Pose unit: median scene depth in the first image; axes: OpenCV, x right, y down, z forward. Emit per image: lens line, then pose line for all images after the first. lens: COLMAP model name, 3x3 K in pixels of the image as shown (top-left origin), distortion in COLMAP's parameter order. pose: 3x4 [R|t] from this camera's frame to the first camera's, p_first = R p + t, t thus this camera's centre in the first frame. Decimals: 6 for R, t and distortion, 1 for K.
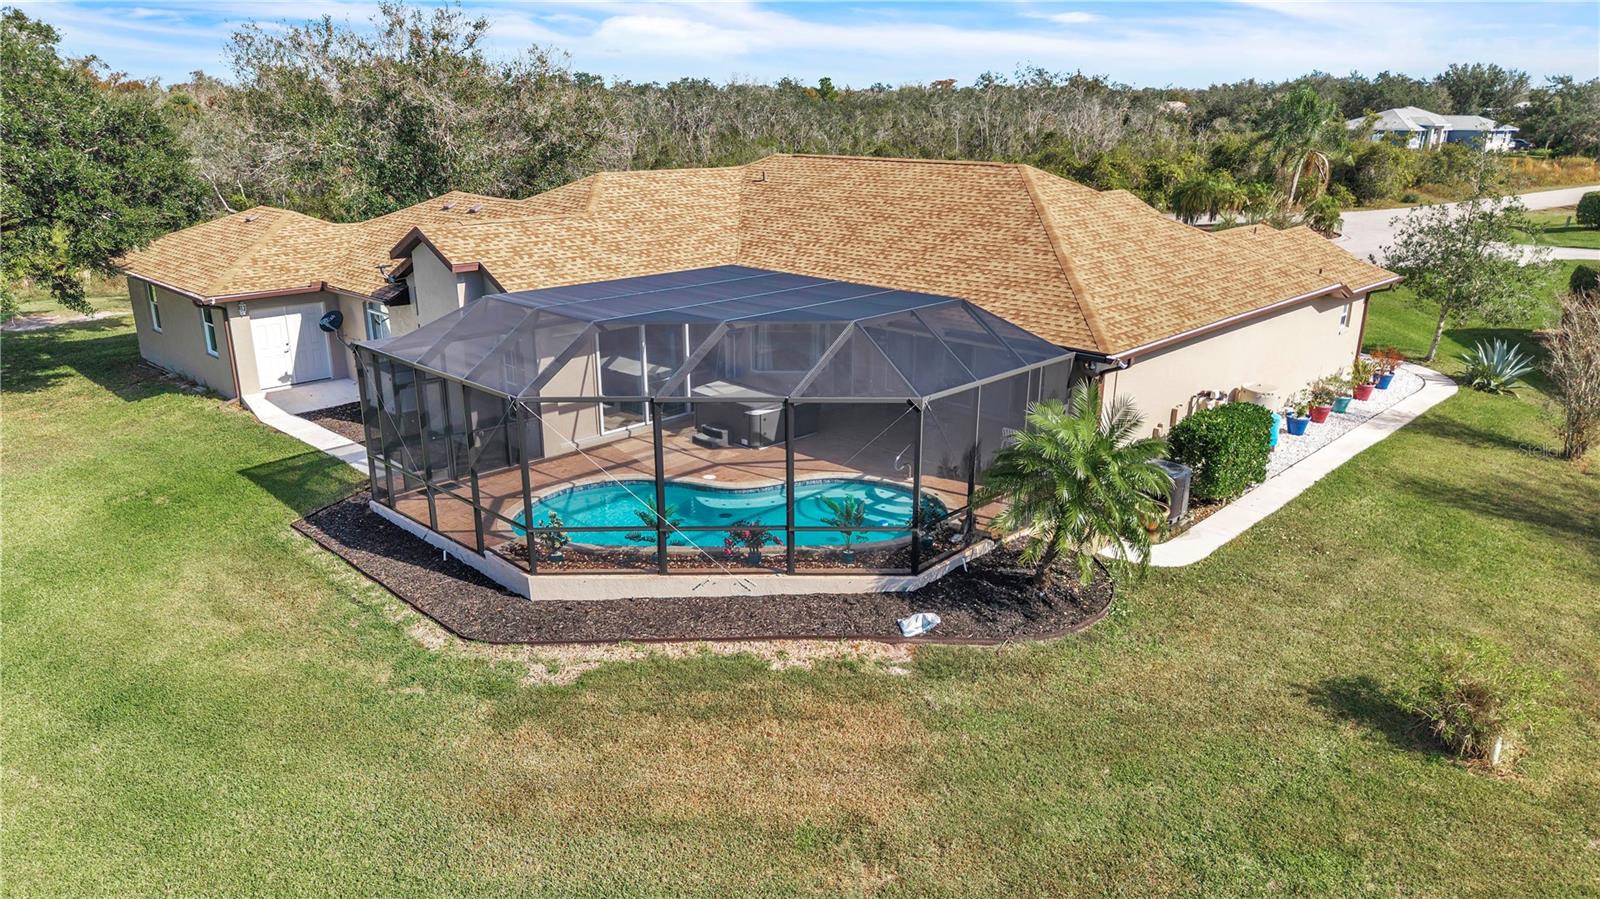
lens RADIAL K [[1077.8, 0, 800.0], [0, 1077.8, 449.5], [0, 0, 1]] dist [-0.007149, -0.000856]
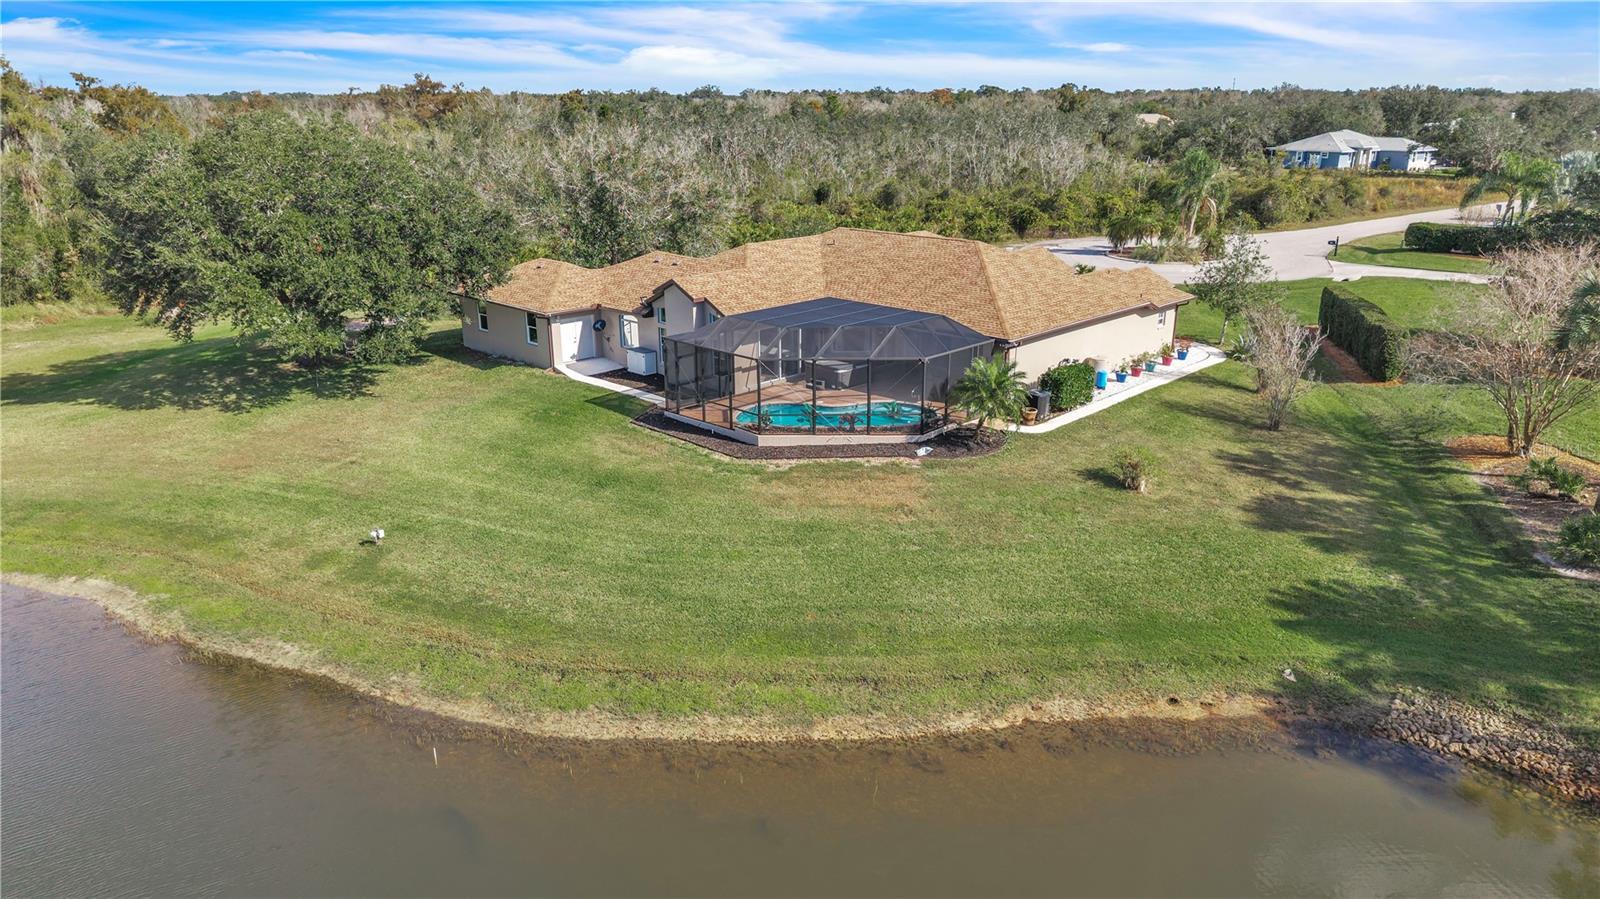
lens RADIAL K [[1102.9, 0, 806.9], [0, 1102.9, 449.9], [0, 0, 1]] dist [0.042531, -0.072622]
pose [[0.999952, -0.006171, 0.007630, -0.122825], [0.006161, 0.999980, 0.001352, 0.110514], [-0.007638, -0.001305, 0.999970, -1.058538]]
